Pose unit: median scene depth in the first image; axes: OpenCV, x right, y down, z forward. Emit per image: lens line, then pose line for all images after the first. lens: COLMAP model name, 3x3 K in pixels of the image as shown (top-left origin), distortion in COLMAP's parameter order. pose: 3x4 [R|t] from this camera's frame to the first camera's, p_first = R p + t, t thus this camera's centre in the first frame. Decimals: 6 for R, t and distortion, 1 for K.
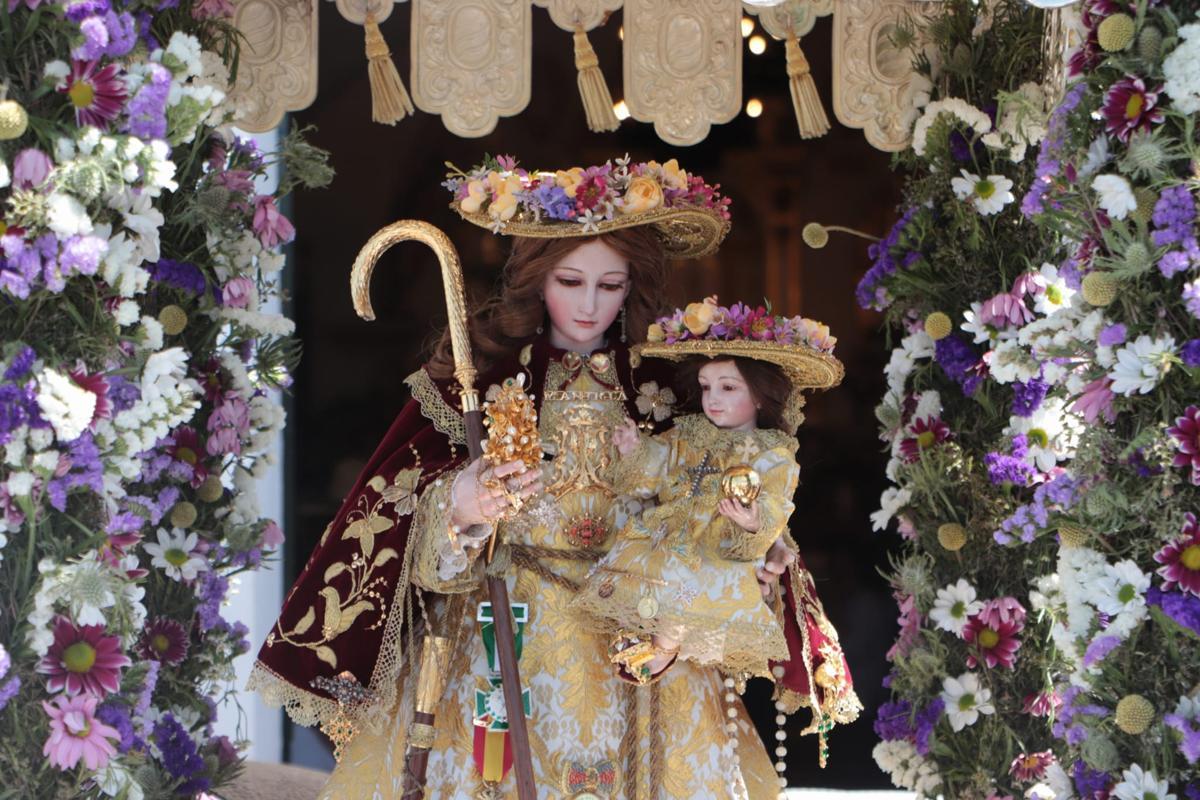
lens RADIAL K [[3419.6, 0, 590.8], [0, 3419.6, 401.1], [0, 0, 1]] dist [0.283996, 0.000000]
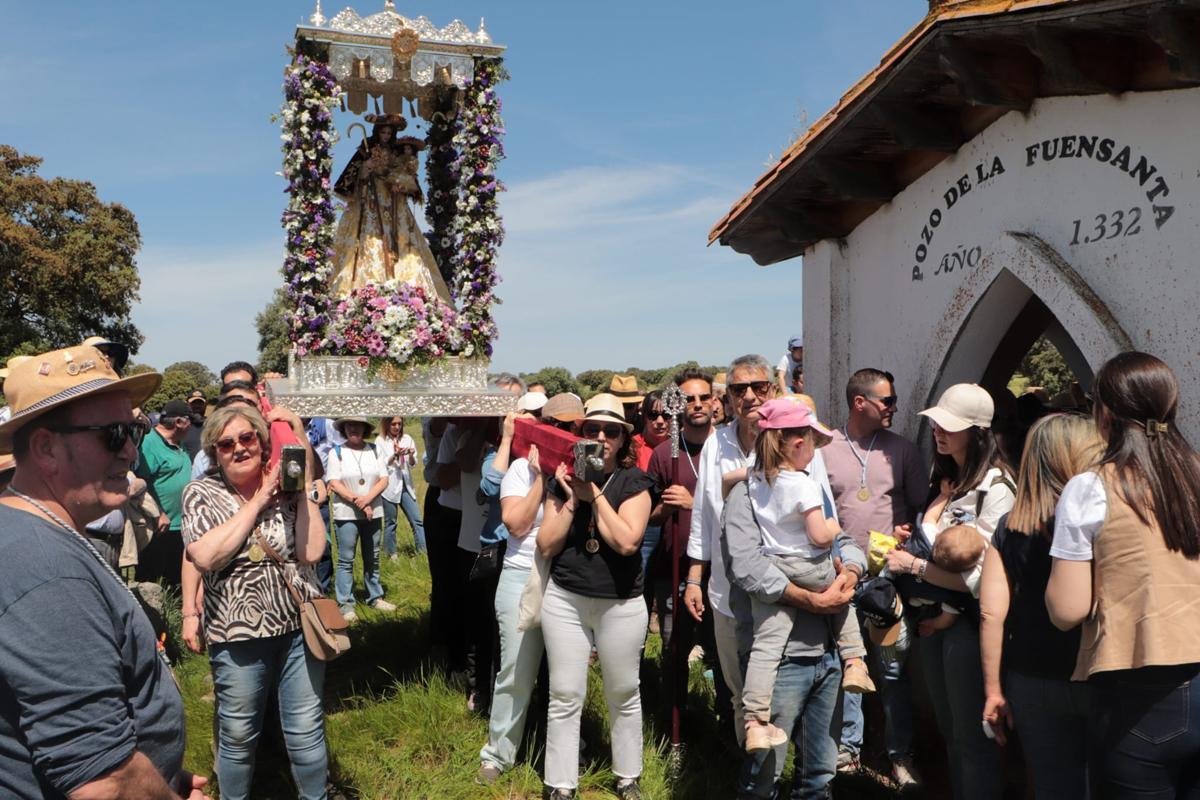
lens RADIAL K [[1002.1, 0, 593.0], [0, 1002.1, 400.8], [0, 0, 1]] dist [-0.156155, 0.075775]
pose [[0.948025, -0.022361, 0.317409, -0.232931], [-0.018162, 0.992099, 0.124138, 0.230283], [-0.317677, -0.123451, 0.940128, -0.929571]]
